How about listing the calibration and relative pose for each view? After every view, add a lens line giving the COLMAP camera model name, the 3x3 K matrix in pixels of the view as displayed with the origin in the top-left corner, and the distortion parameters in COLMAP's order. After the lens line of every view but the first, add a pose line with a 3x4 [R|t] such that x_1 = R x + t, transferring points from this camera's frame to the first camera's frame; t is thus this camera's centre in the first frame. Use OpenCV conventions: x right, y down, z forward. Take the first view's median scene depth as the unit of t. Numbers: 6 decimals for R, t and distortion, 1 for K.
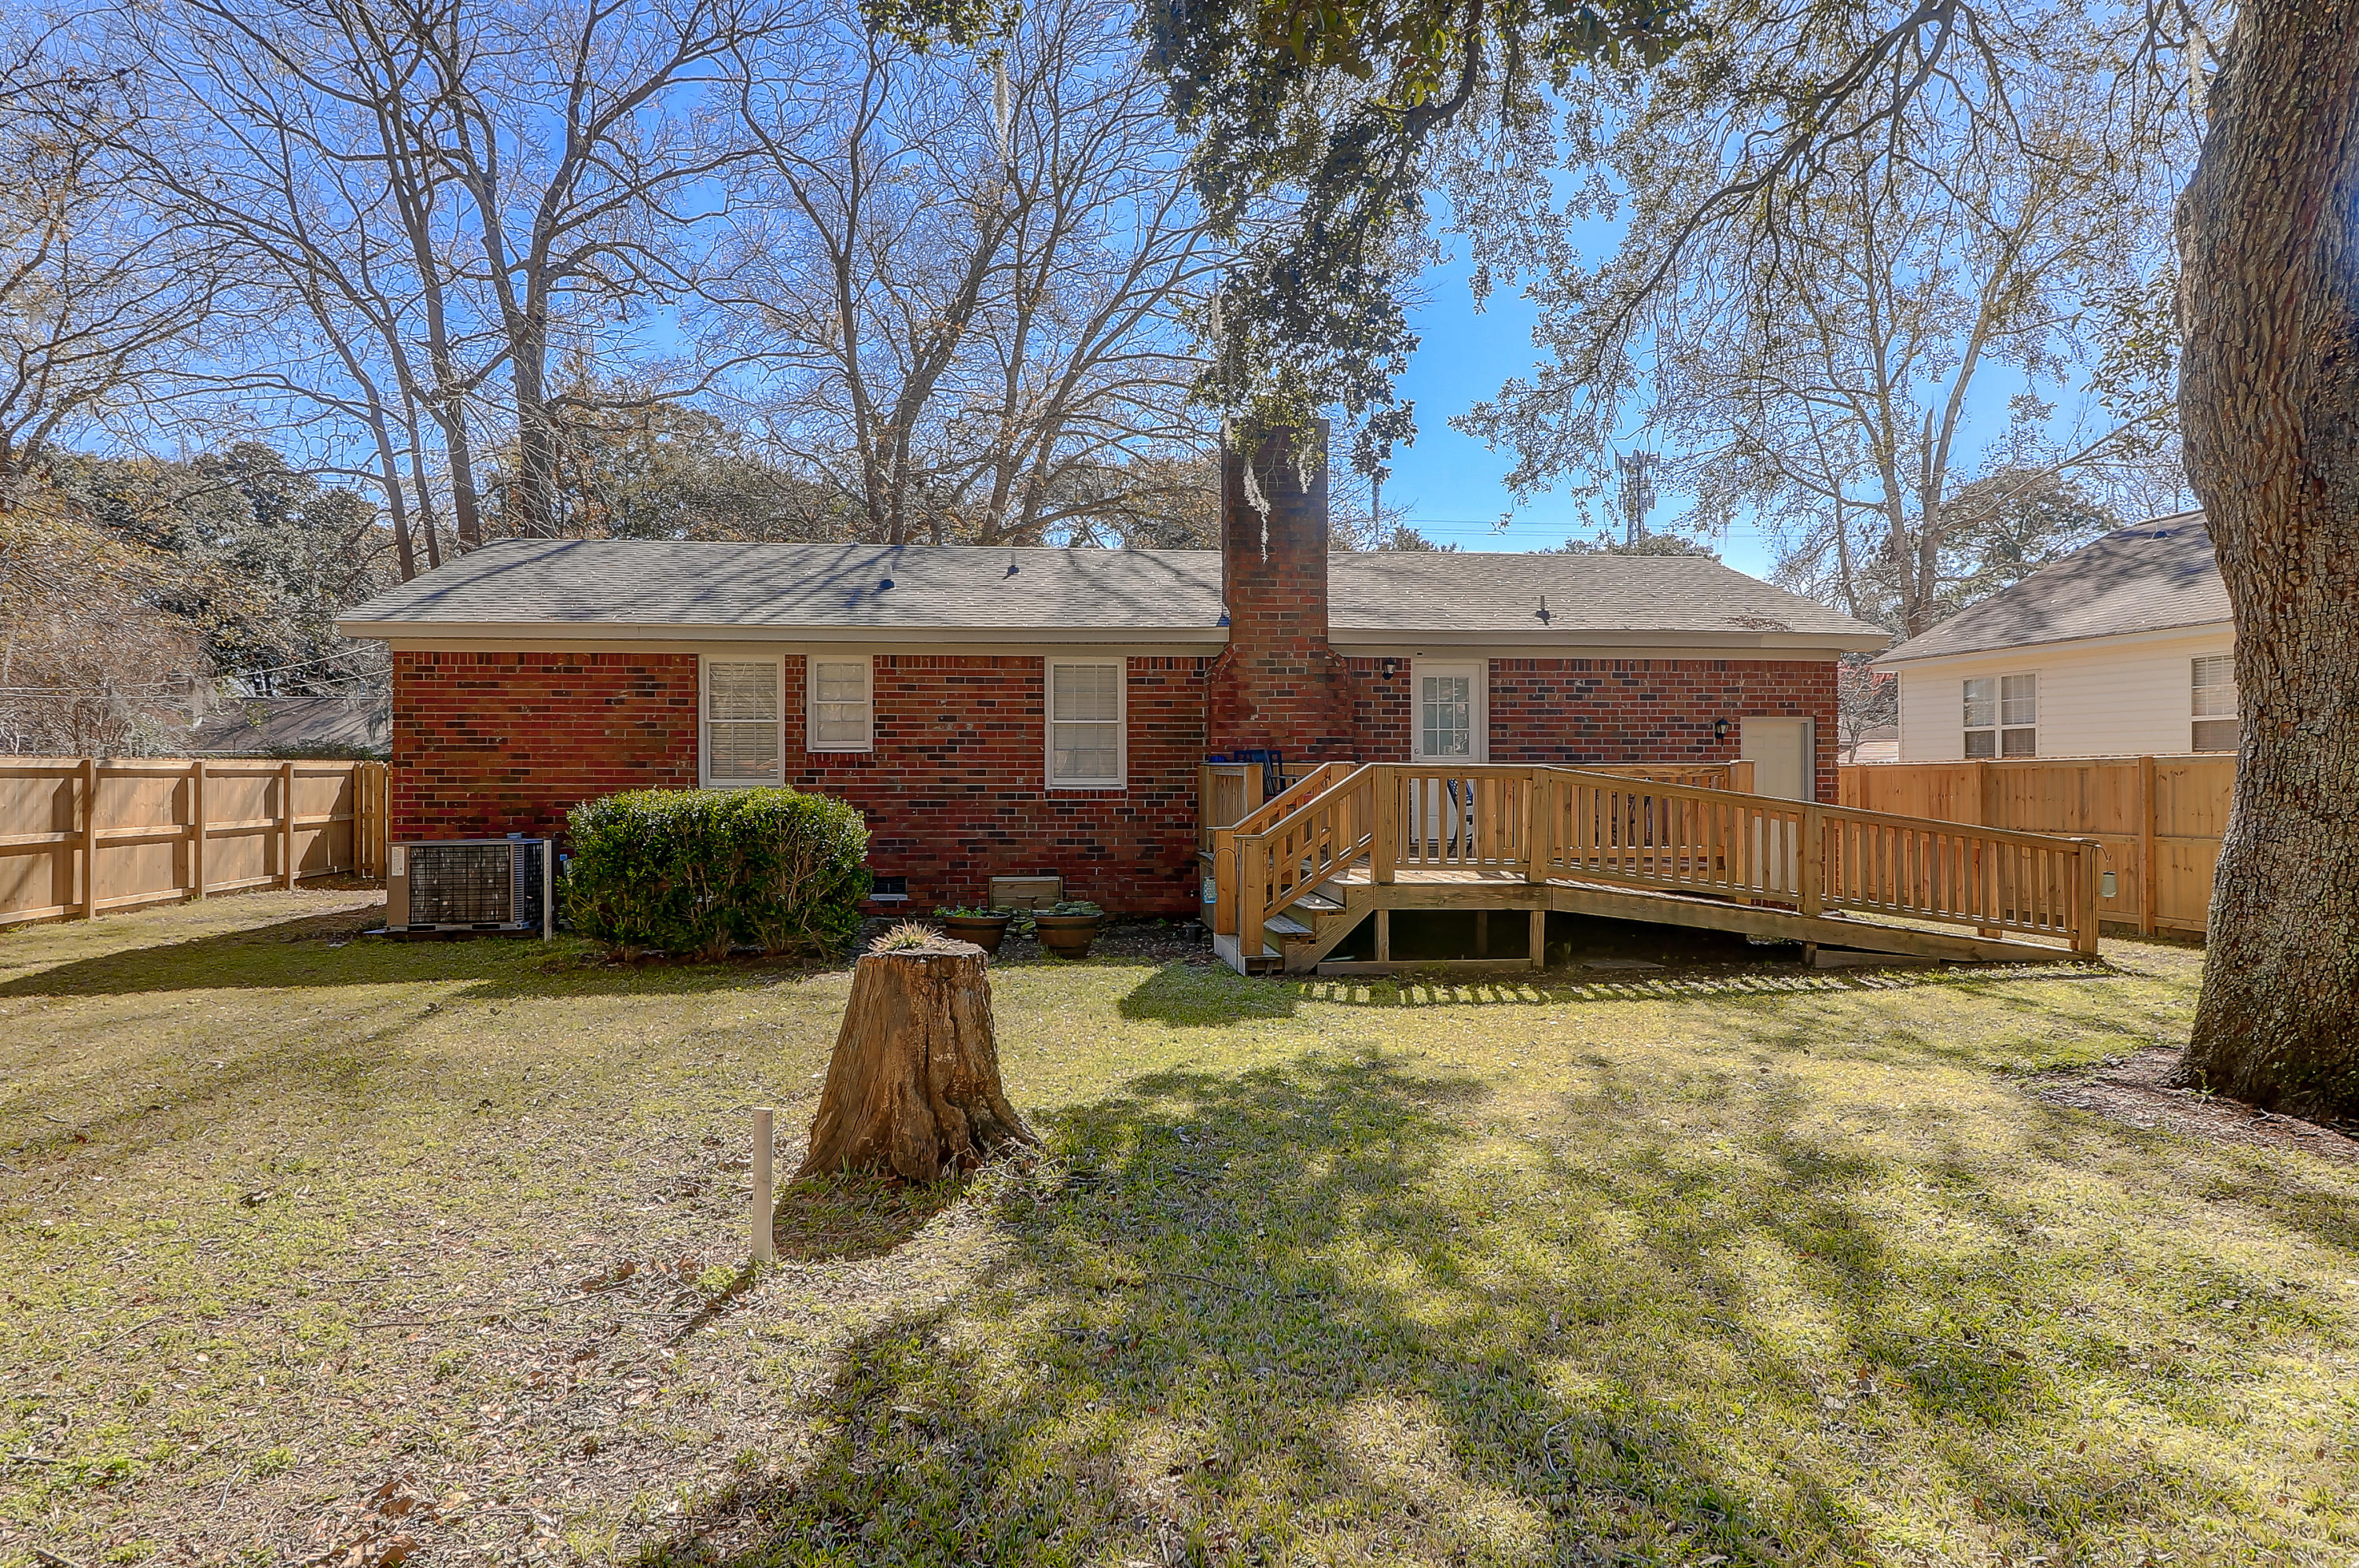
lens RADIAL K [[1524.9, 0, 1178.1], [0, 1524.9, 787.6], [0, 0, 1]] dist [0.001091, -0.001742]
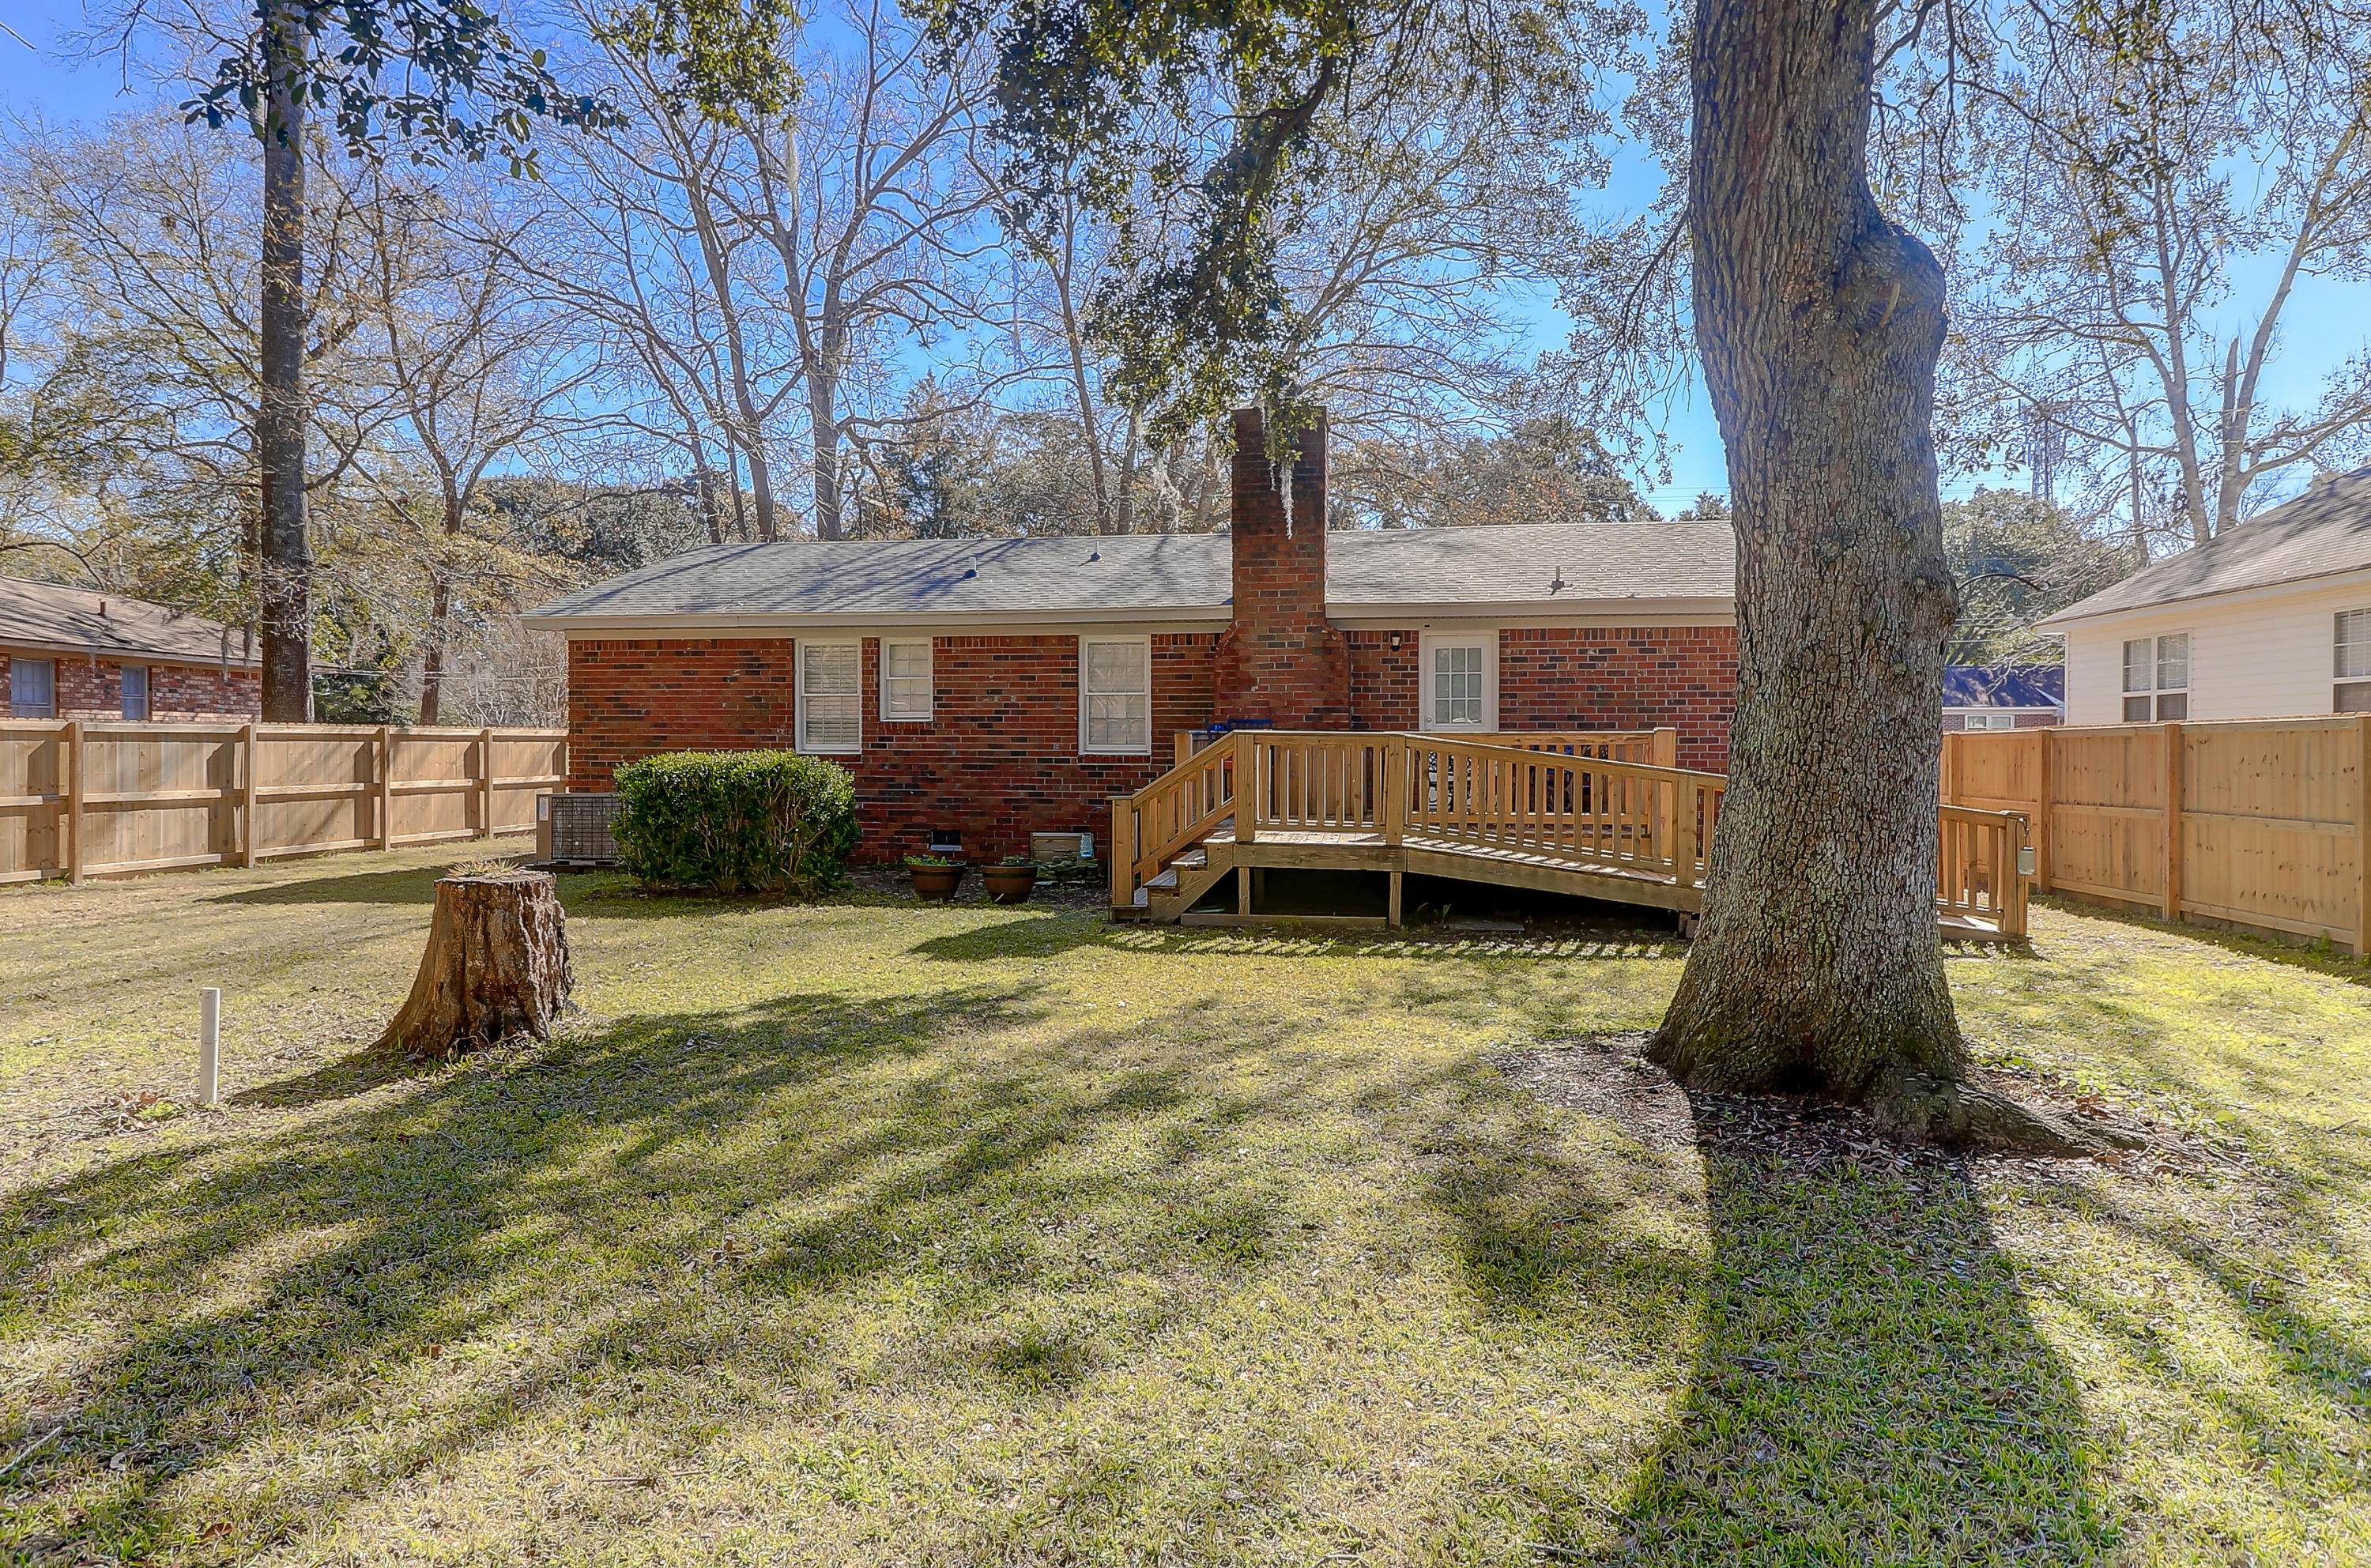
lens RADIAL K [[1438.9, 0, 1185.5], [0, 1438.9, 785.7], [0, 0, 1]] dist [0.010256, -0.002436]
pose [[0.960489, 0.011015, -0.278101, 0.284949], [-0.005193, 0.999752, 0.021664, 0.000794], [0.278271, -0.019364, 0.960307, 0.009534]]
